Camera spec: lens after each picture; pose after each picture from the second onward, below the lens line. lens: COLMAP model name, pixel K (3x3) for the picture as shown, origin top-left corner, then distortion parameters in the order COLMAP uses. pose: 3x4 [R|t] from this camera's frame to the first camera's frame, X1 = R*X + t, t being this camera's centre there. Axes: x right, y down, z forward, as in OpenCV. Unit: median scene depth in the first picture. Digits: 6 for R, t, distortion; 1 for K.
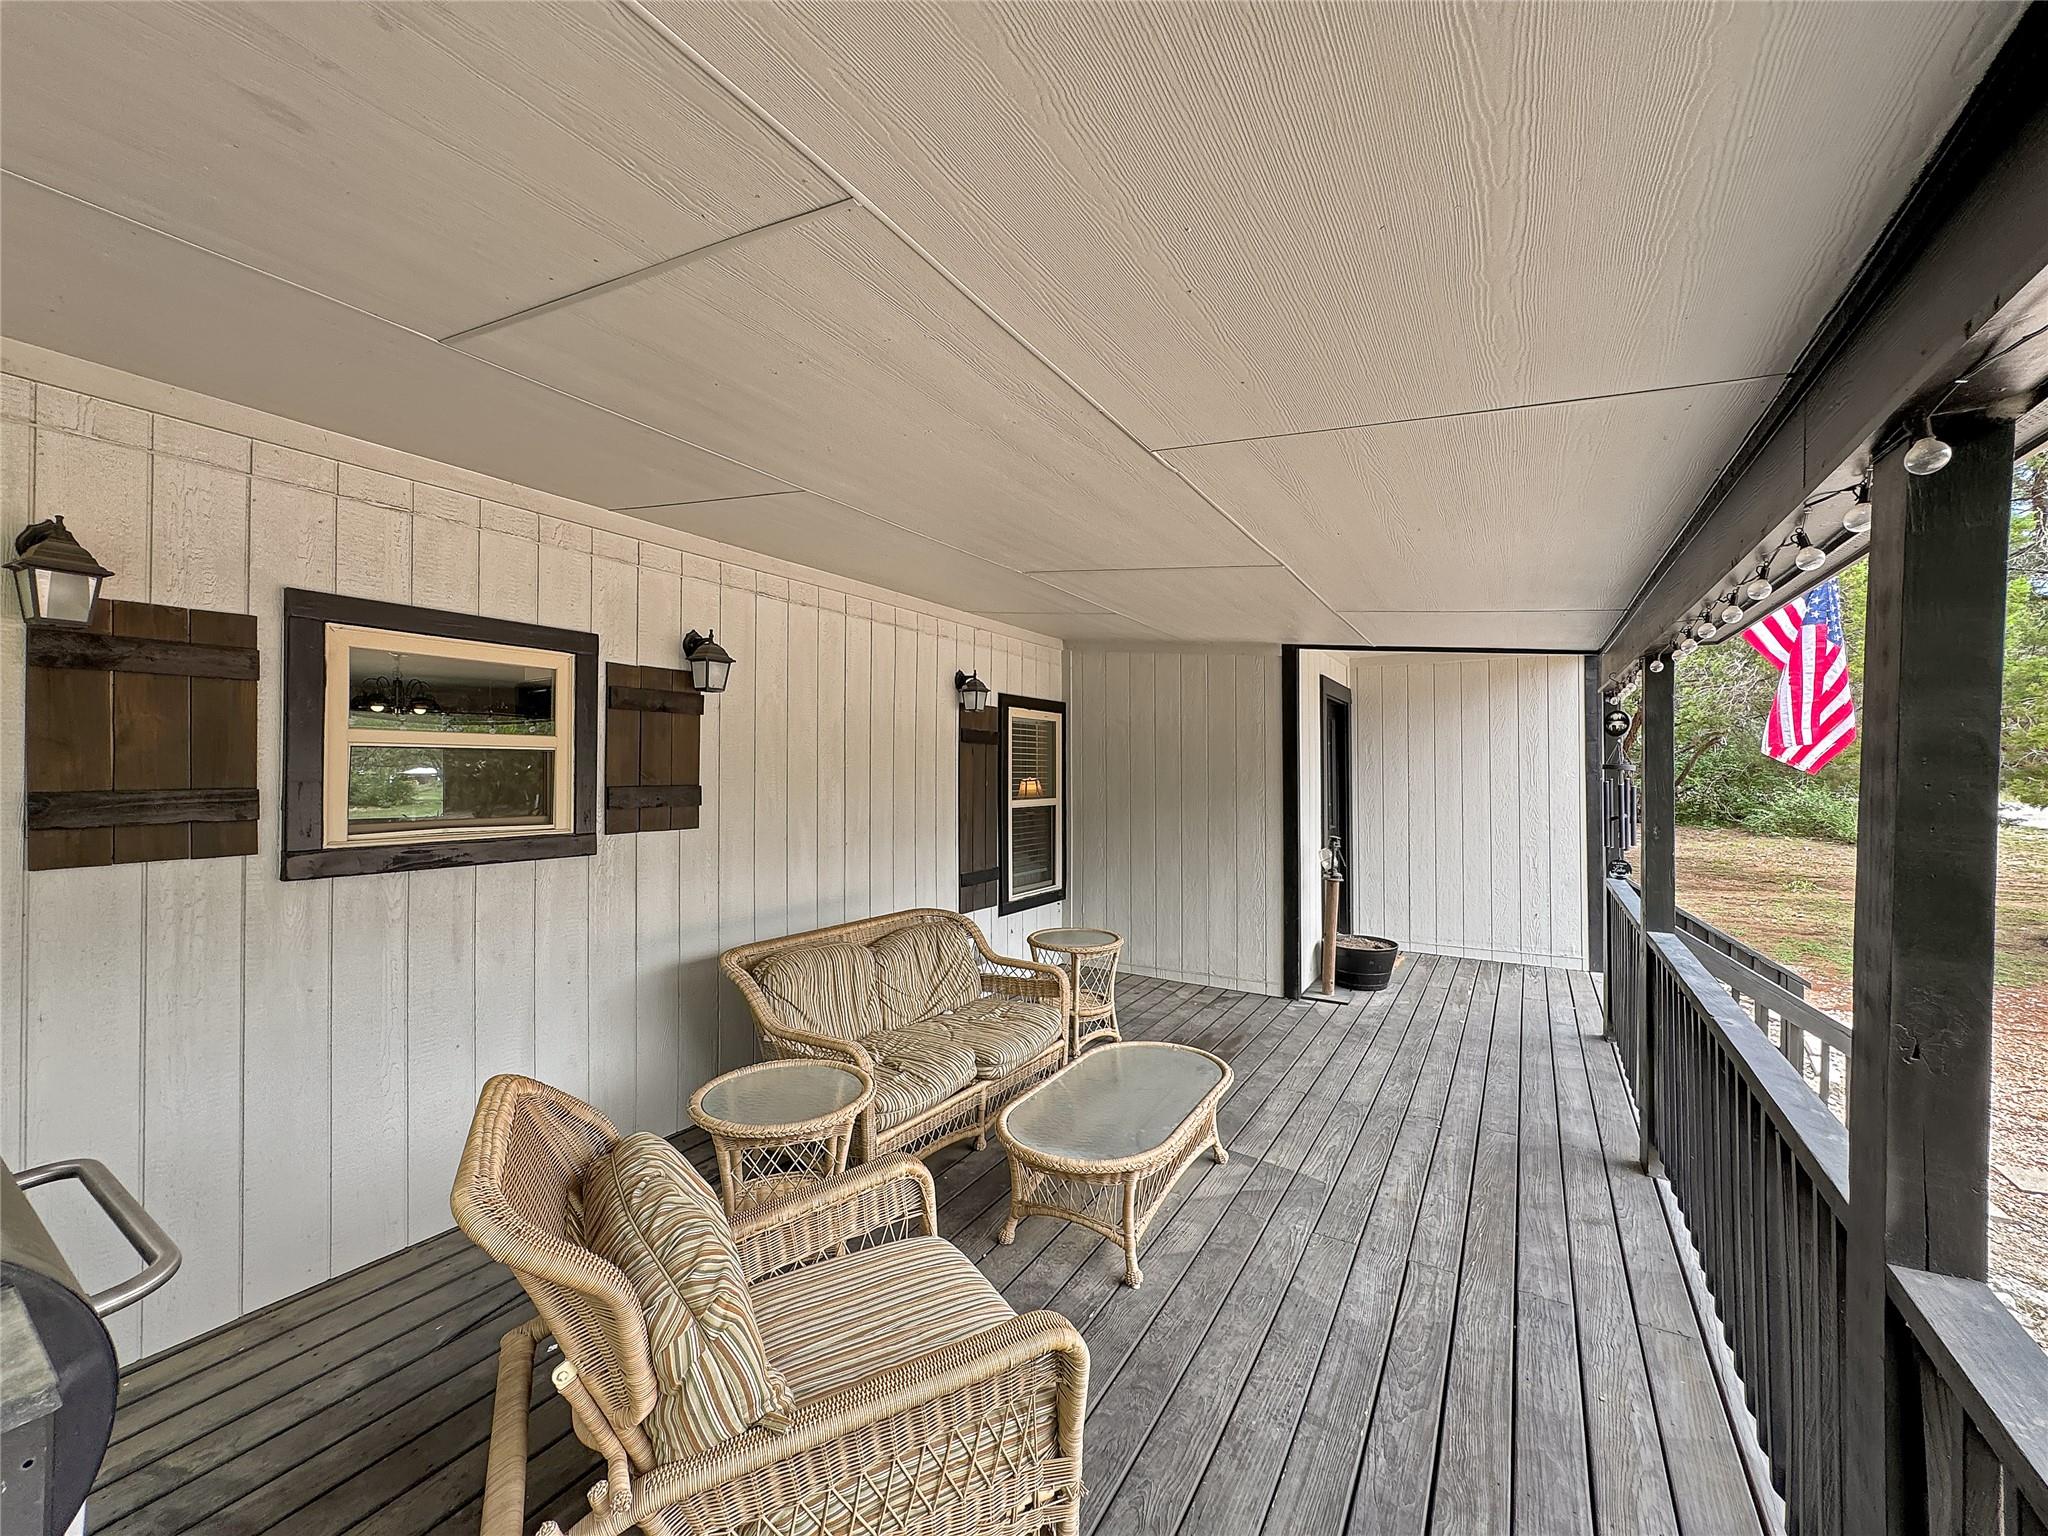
lens RADIAL K [[815.8, 0, 1033.8], [0, 815.8, 766.8], [0, 0, 1]] dist [-0.001238, -0.000175]
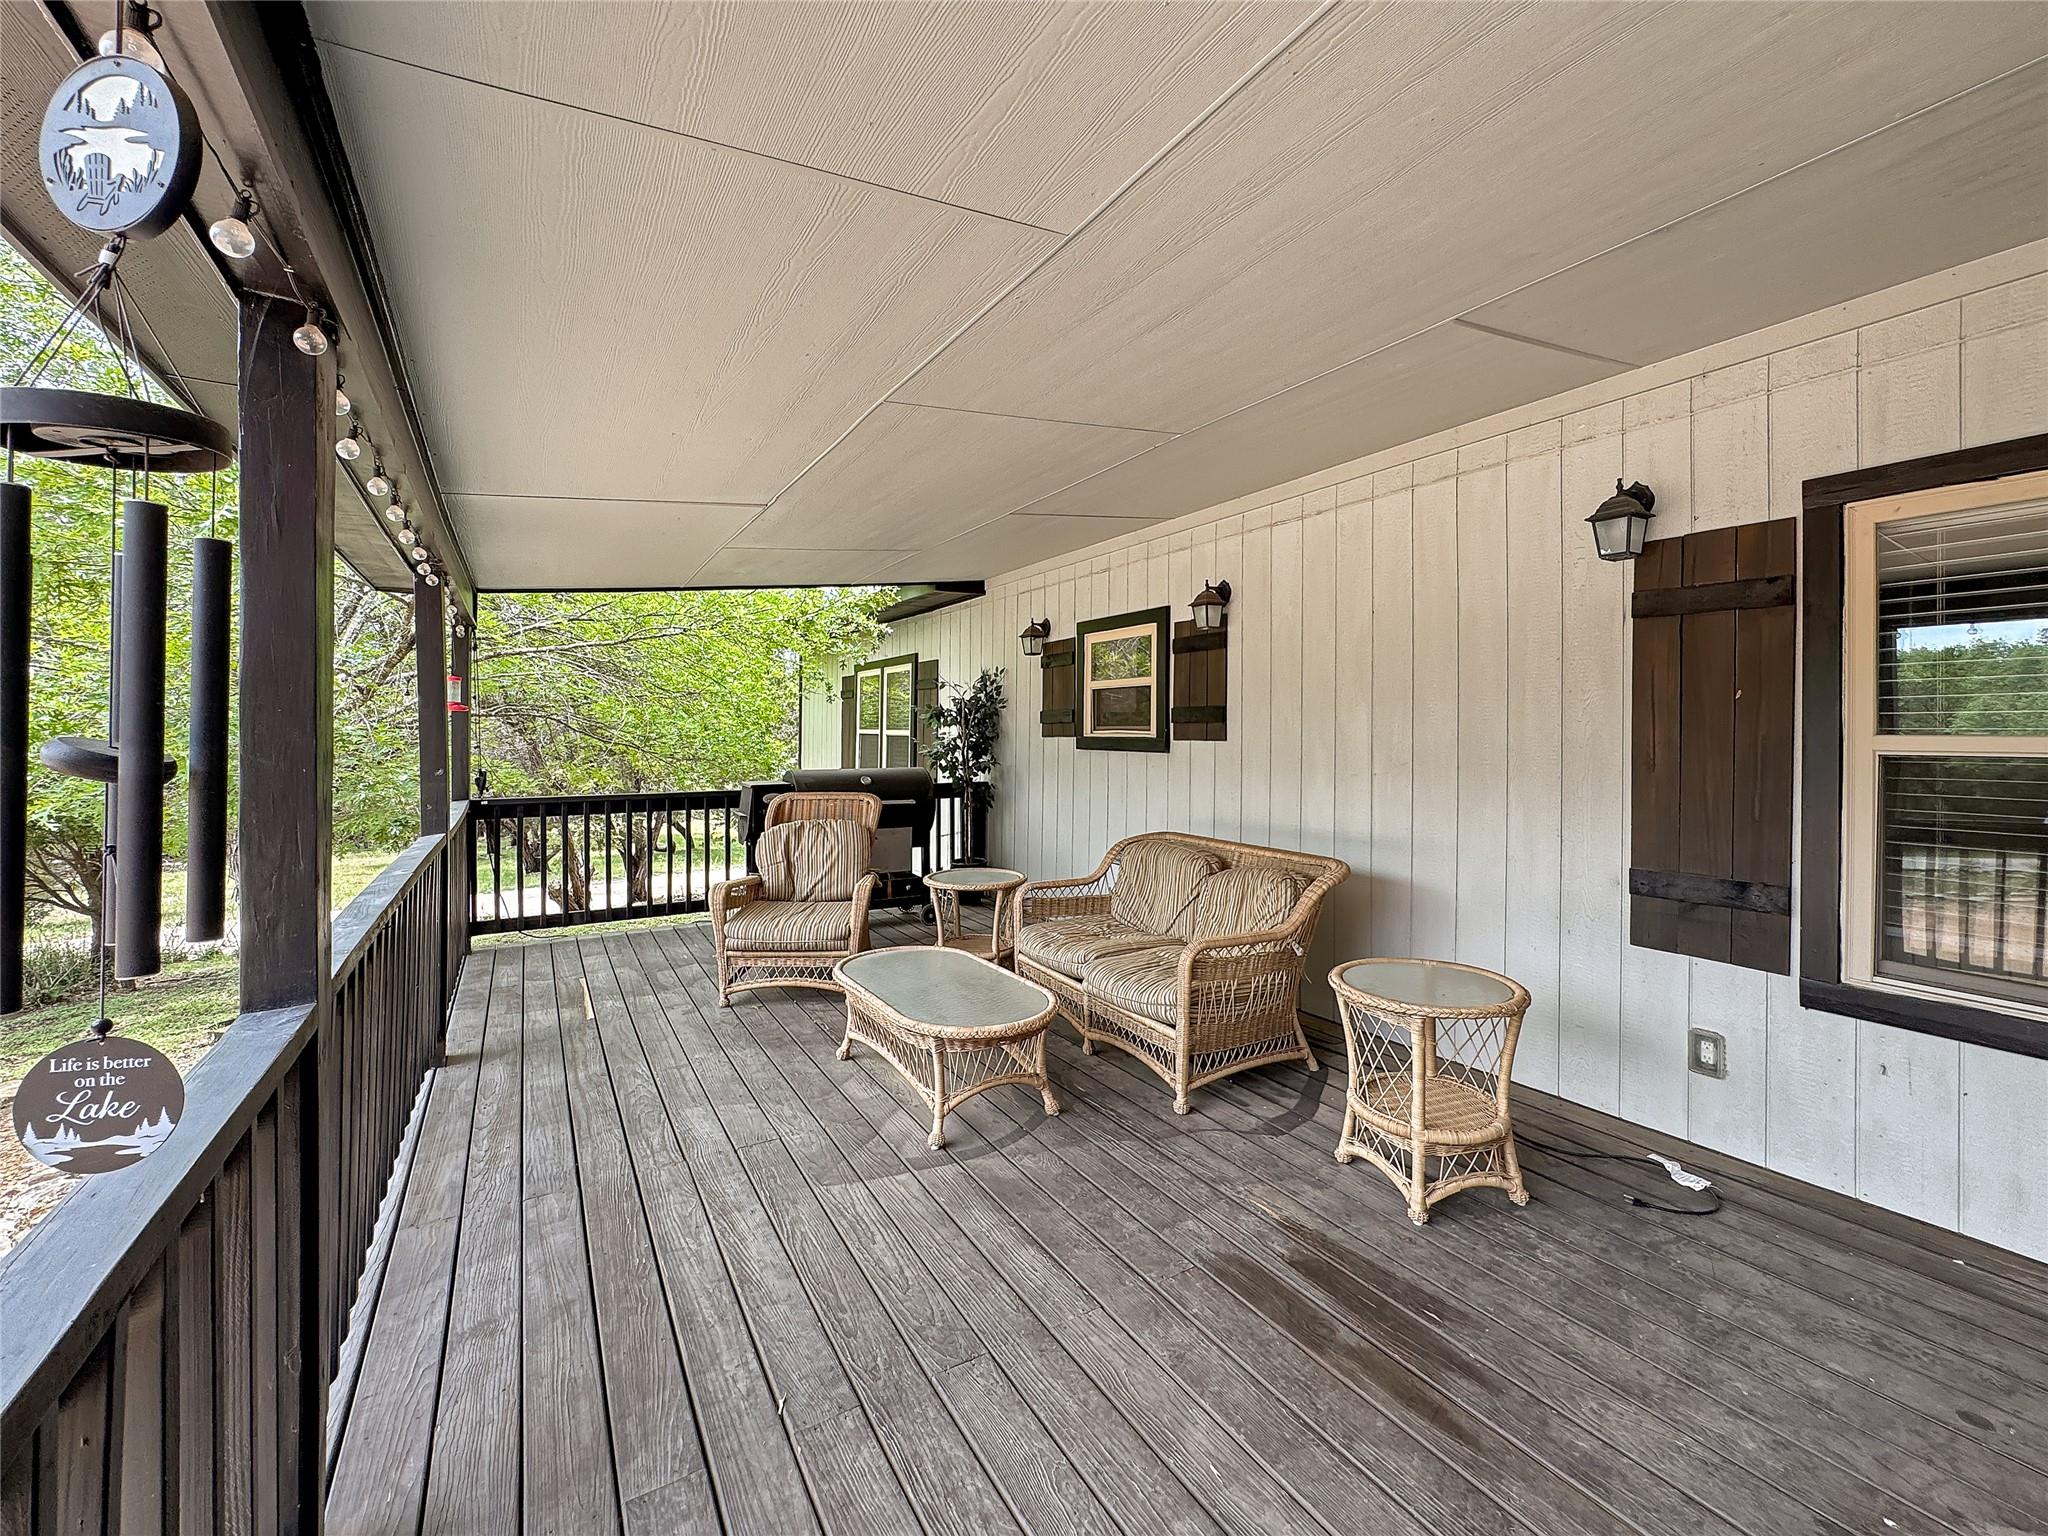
lens RADIAL K [[821.5, 0, 1024.8], [0, 821.5, 720.9], [0, 0, 1]] dist [-0.000674, -0.000016]
pose [[-0.463277, -0.005366, -0.886197, 0.915672], [0.006115, 0.999939, -0.009252, 0.061273], [0.886192, -0.009705, -0.463216, 1.449806]]
